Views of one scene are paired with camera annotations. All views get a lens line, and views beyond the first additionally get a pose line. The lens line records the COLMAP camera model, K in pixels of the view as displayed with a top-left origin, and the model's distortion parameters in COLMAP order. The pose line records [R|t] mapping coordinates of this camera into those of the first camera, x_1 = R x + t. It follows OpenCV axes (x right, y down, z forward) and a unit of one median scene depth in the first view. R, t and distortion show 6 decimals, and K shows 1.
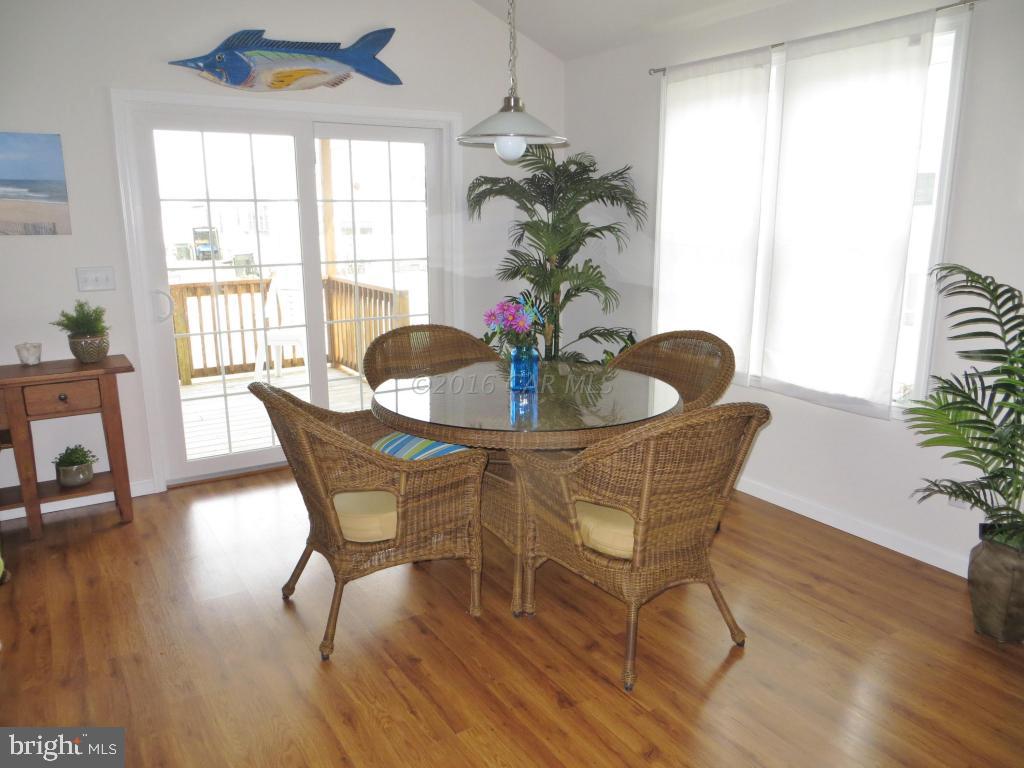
lens RADIAL K [[770.2, 0, 510.1], [0, 770.2, 384.4], [0, 0, 1]] dist [-0.009188, -0.003497]
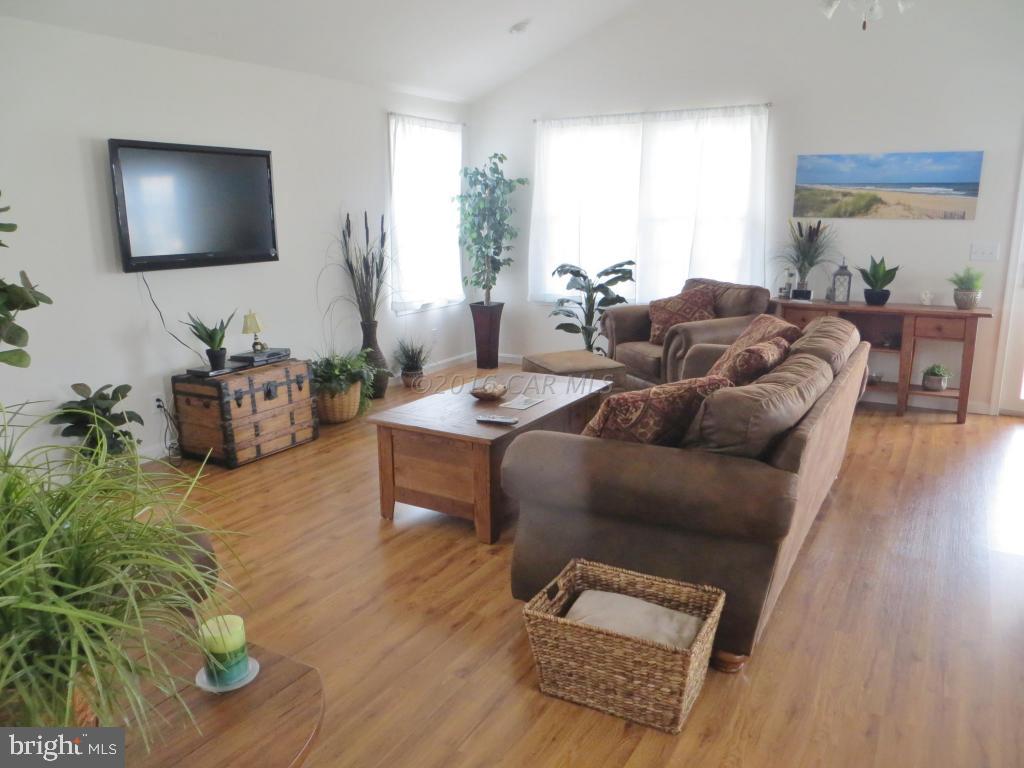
lens RADIAL K [[770.2, 0, 510.1], [0, 770.2, 384.4], [0, 0, 1]] dist [-0.009188, -0.003497]
pose [[0.458310, 0.196685, -0.866756, 0.341546], [-0.185140, 0.974941, 0.123339, 0.090844], [0.869296, 0.103944, 0.483240, -0.426794]]
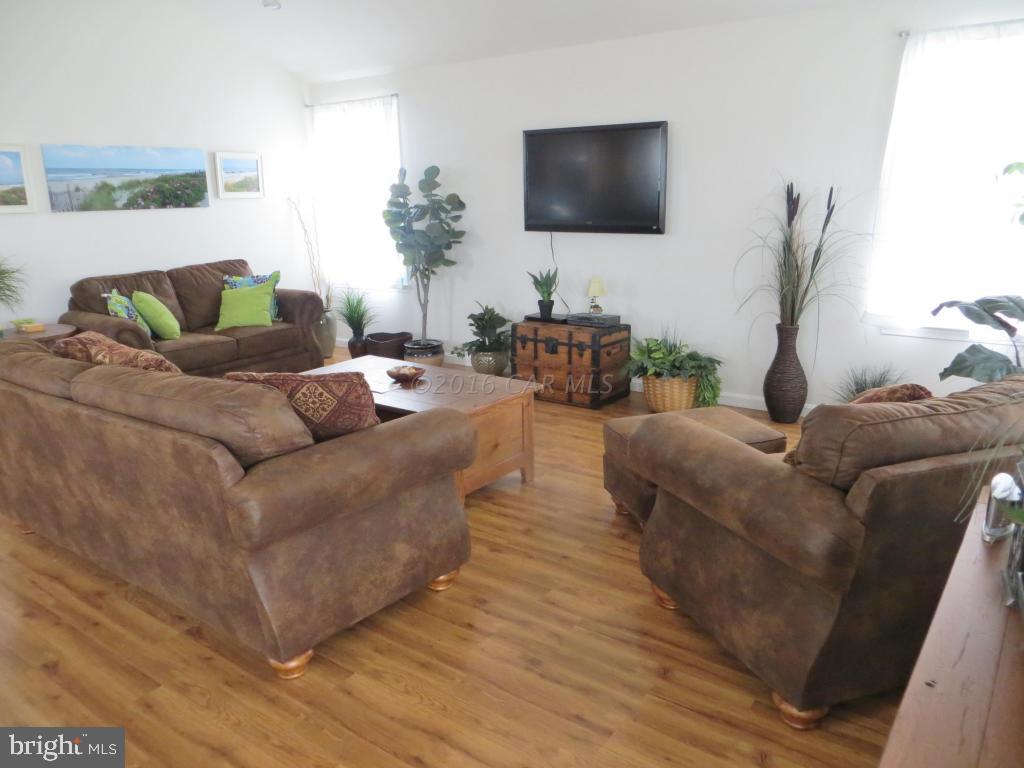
lens RADIAL K [[770.2, 0, 510.1], [0, 770.2, 384.4], [0, 0, 1]] dist [-0.009188, -0.003497]
pose [[-0.930117, 0.119407, -0.347310, -0.368189], [-0.052924, 0.892222, 0.448485, -0.248250], [0.363430, 0.435524, -0.823552, 1.045508]]
